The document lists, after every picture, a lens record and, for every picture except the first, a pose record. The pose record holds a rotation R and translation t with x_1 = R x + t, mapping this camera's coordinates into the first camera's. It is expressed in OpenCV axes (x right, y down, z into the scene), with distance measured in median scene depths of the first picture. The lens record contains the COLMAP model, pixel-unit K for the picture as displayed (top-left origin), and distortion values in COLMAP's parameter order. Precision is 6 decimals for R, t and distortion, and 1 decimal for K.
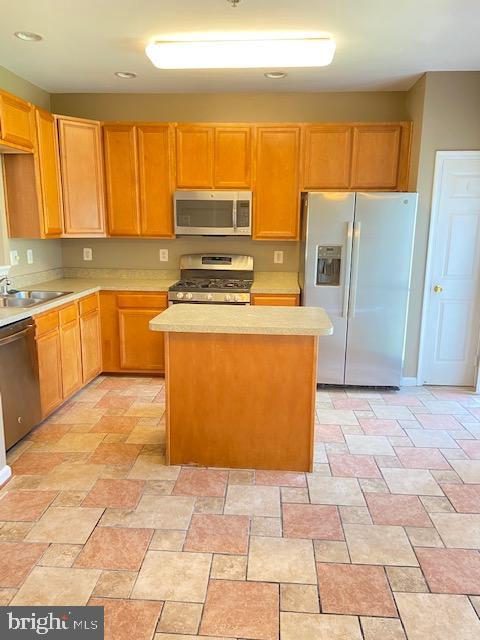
lens RADIAL K [[485.6, 0, 239.5], [0, 485.6, 321.3], [0, 0, 1]] dist [0.070571, -0.086738]
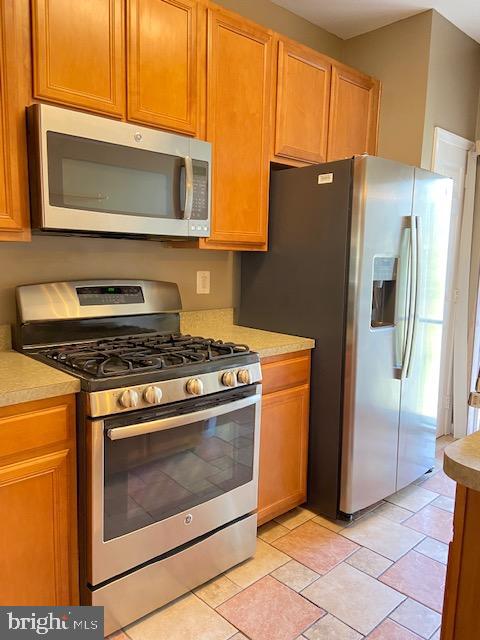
lens RADIAL K [[485.6, 0, 240.1], [0, 485.6, 319.6], [0, 0, 1]] dist [0.070571, -0.086738]
pose [[0.684269, -0.087282, 0.723988, -0.304393], [0.128759, 0.991674, -0.002141, -0.093785], [-0.717773, 0.094685, 0.689810, 0.668029]]
